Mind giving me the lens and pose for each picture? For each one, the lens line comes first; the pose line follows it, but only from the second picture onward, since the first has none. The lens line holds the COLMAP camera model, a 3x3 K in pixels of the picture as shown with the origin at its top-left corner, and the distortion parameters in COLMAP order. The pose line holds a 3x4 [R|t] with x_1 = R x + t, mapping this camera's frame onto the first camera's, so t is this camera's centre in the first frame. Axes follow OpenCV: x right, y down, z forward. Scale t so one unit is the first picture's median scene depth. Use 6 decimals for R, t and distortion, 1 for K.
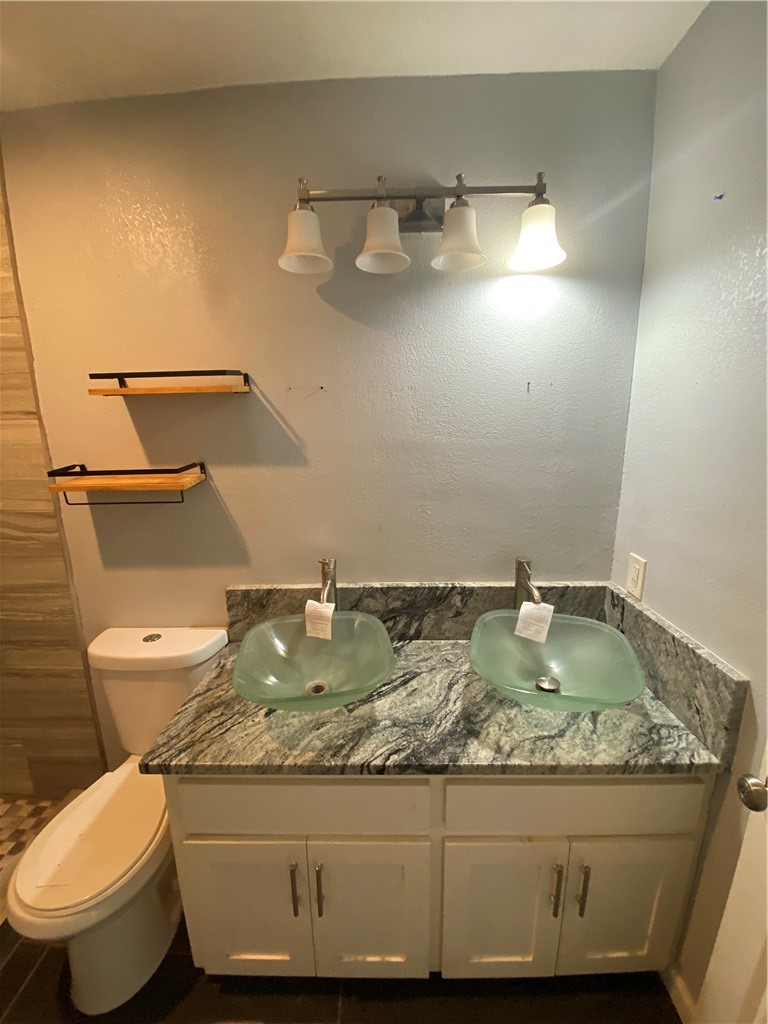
lens RADIAL K [[417.8, 0, 394.3], [0, 417.8, 508.0], [0, 0, 1]] dist [0.025947, -0.024083]
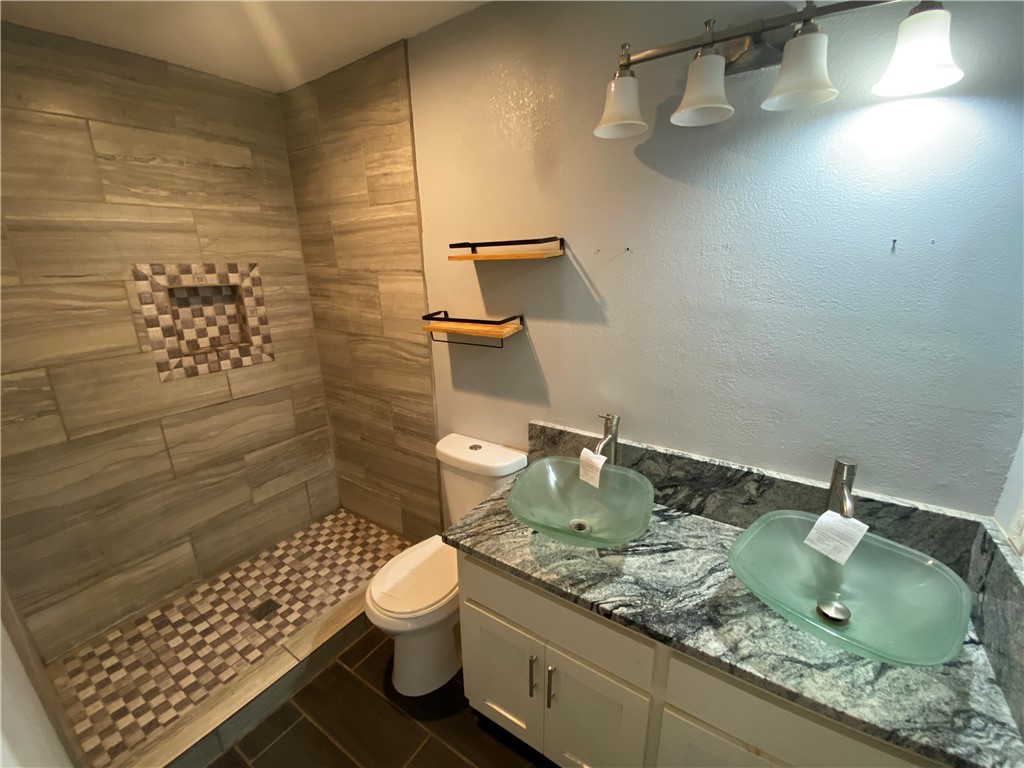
lens RADIAL K [[417.8, 0, 512.0], [0, 417.8, 384.0], [0, 0, 1]] dist [0.025947, -0.024083]
pose [[0.844533, 0.152932, -0.513201, 0.169064], [-0.109015, 0.987384, 0.114840, -0.052797], [0.524289, -0.041040, 0.850551, -0.032360]]
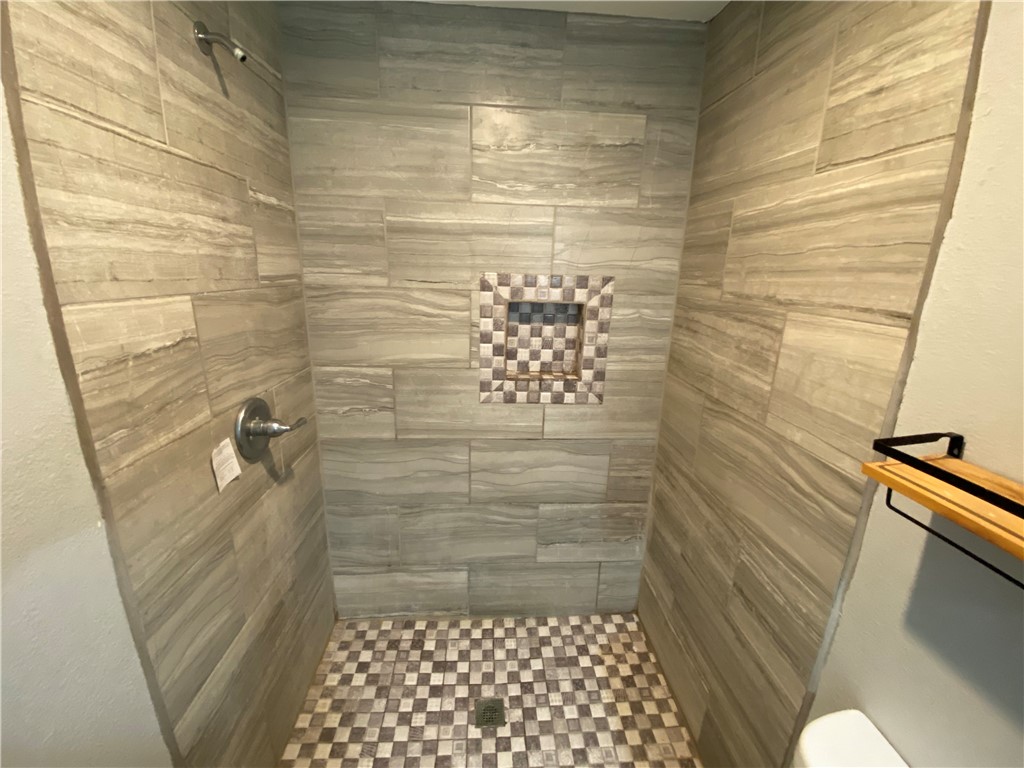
lens RADIAL K [[412.7, 0, 512.0], [0, 412.7, 384.0], [0, 0, 1]] dist [0.026782, -0.019724]
pose [[0.084573, 0.287036, -0.954179, -0.384297], [-0.232879, 0.936783, 0.261162, -0.175190], [0.968821, 0.200121, 0.146071, 0.468650]]
